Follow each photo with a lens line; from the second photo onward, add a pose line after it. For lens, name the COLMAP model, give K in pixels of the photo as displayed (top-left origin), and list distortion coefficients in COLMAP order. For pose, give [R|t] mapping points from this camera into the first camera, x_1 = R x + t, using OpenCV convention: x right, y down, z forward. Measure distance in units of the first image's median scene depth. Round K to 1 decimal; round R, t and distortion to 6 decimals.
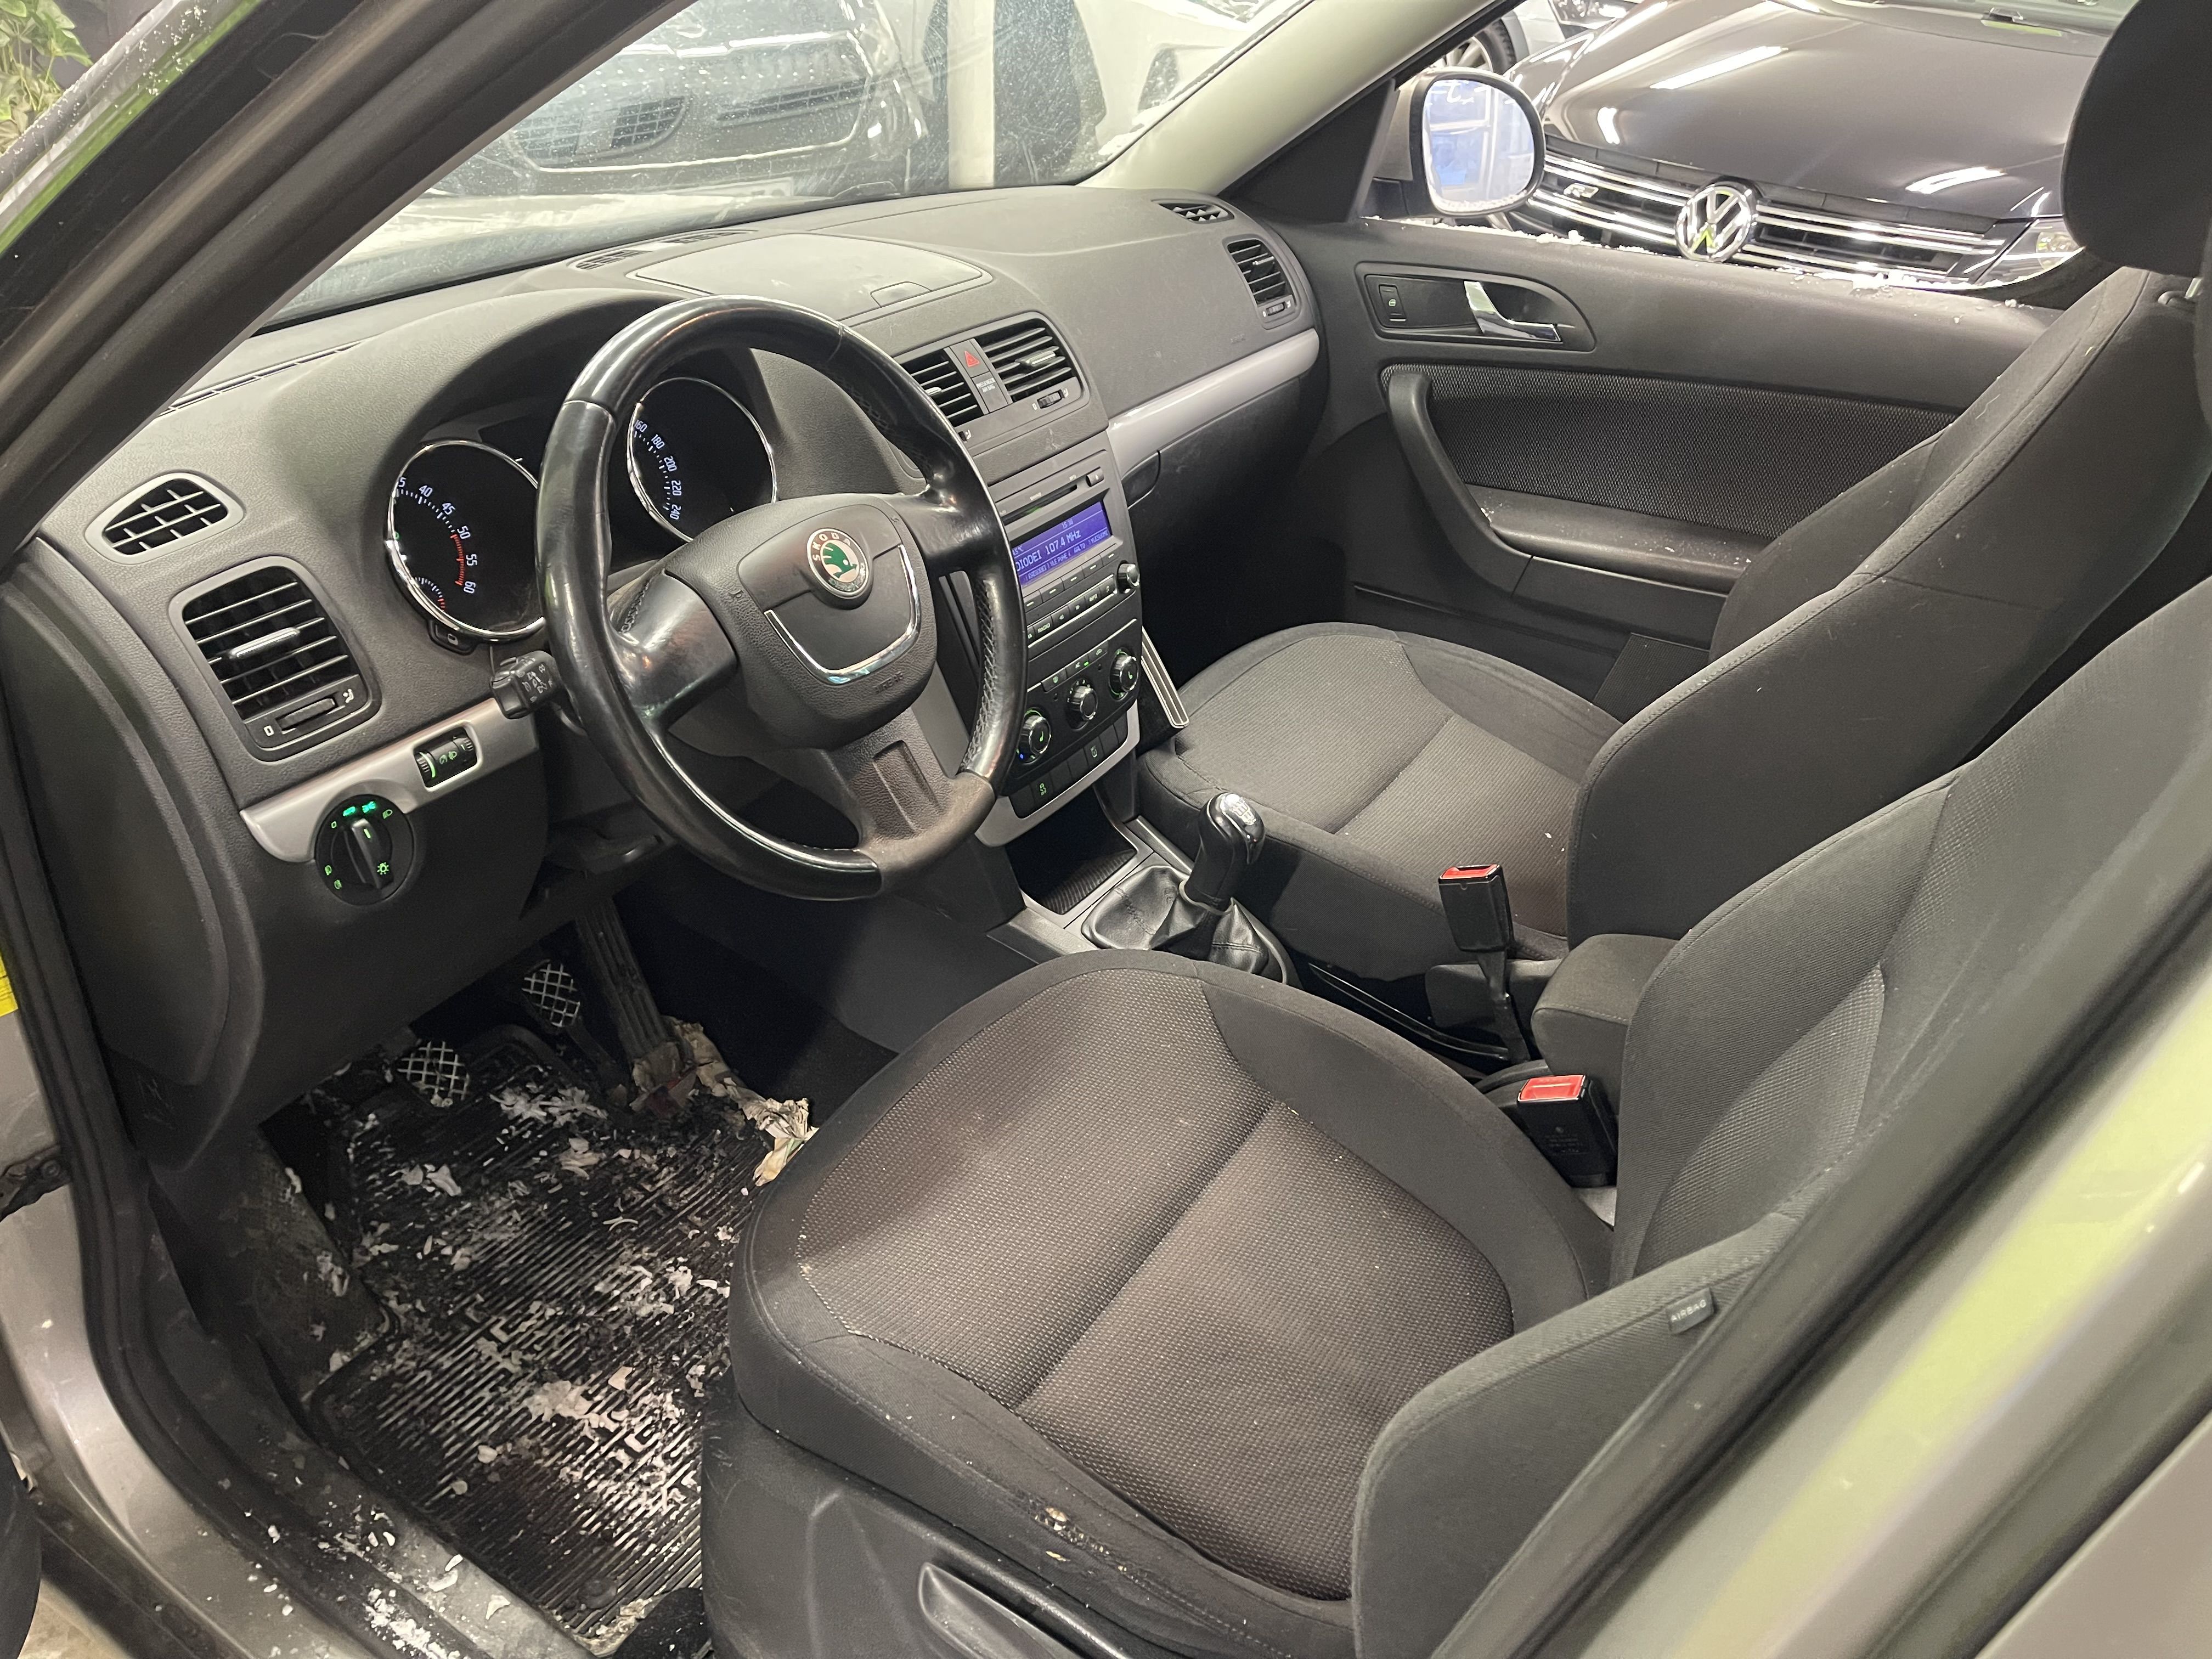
lens RADIAL K [[1684.0, 0, 1104.7], [0, 1684.0, 830.1], [0, 0, 1]] dist [-0.006252, -0.006132]
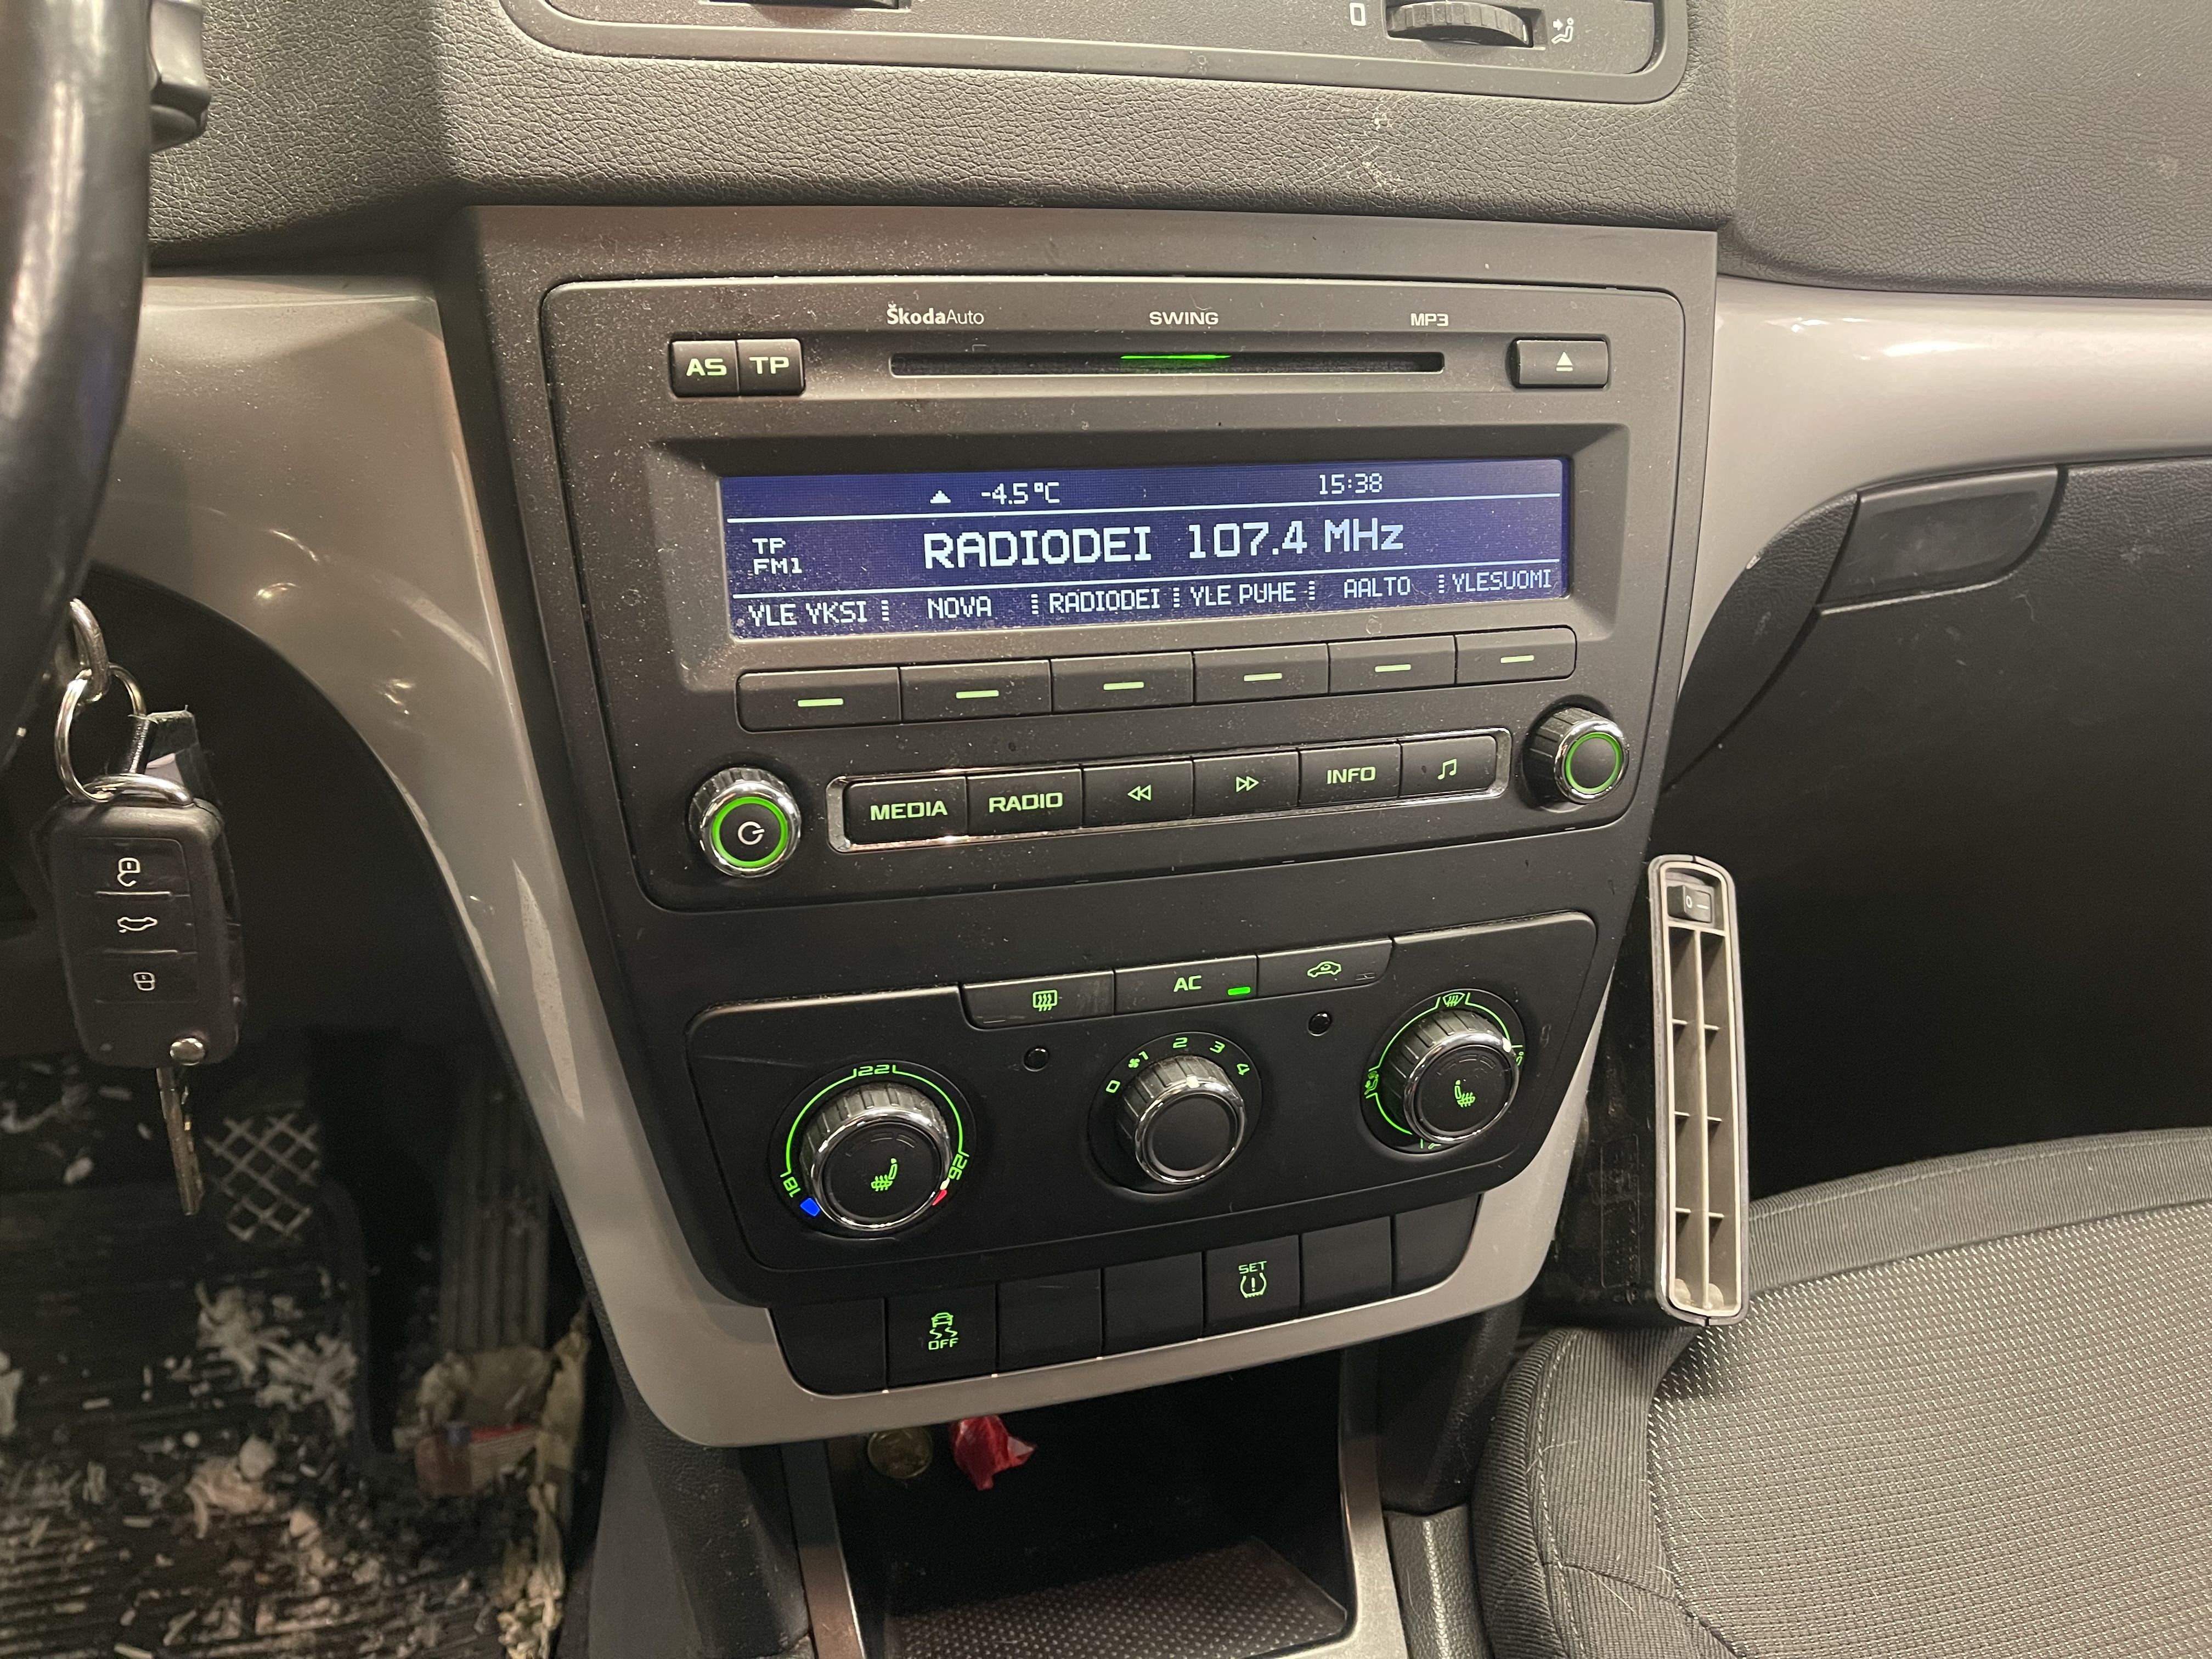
lens RADIAL K [[1684.0, 0, 1111.8], [0, 1684.0, 825.6], [0, 0, 1]] dist [-0.006252, -0.006132]
pose [[0.745001, 0.341584, -0.572969, 0.111346], [-0.380864, 0.922991, 0.055038, -0.120844], [0.547646, 0.177220, 0.817727, 0.705362]]
